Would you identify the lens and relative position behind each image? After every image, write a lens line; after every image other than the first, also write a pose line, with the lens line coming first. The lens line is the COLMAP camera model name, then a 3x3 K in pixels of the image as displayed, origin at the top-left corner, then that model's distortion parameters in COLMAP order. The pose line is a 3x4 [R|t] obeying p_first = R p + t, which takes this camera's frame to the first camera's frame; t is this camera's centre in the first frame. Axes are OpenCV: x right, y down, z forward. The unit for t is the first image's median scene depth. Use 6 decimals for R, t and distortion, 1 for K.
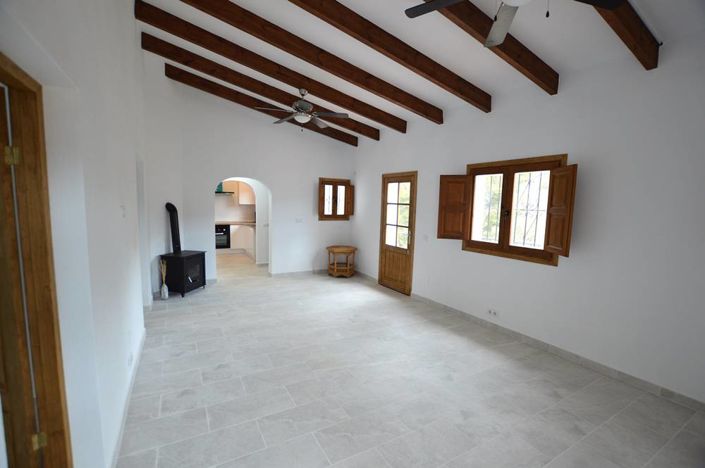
lens RADIAL K [[320.6, 0, 351.2], [0, 320.6, 236.6], [0, 0, 1]] dist [-0.018705, -0.000136]
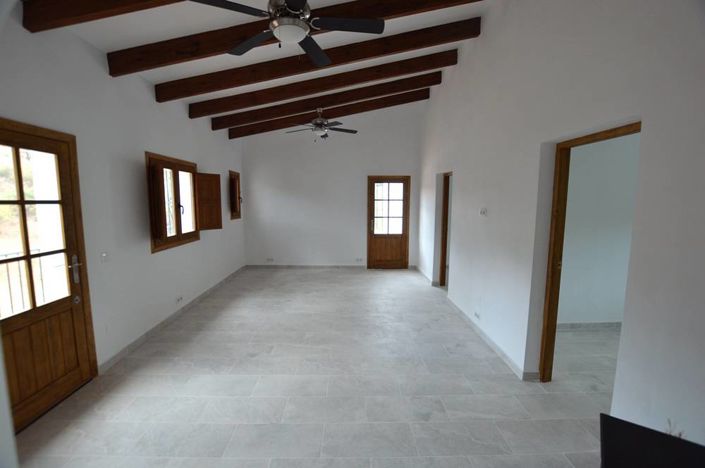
lens RADIAL K [[320.6, 0, 351.2], [0, 320.6, 236.6], [0, 0, 1]] dist [-0.018705, -0.000136]
pose [[-0.881832, -0.082420, 0.464306, -0.532985], [0.024955, 0.975071, 0.220484, -0.184696], [-0.470903, 0.206017, -0.857792, 1.561138]]
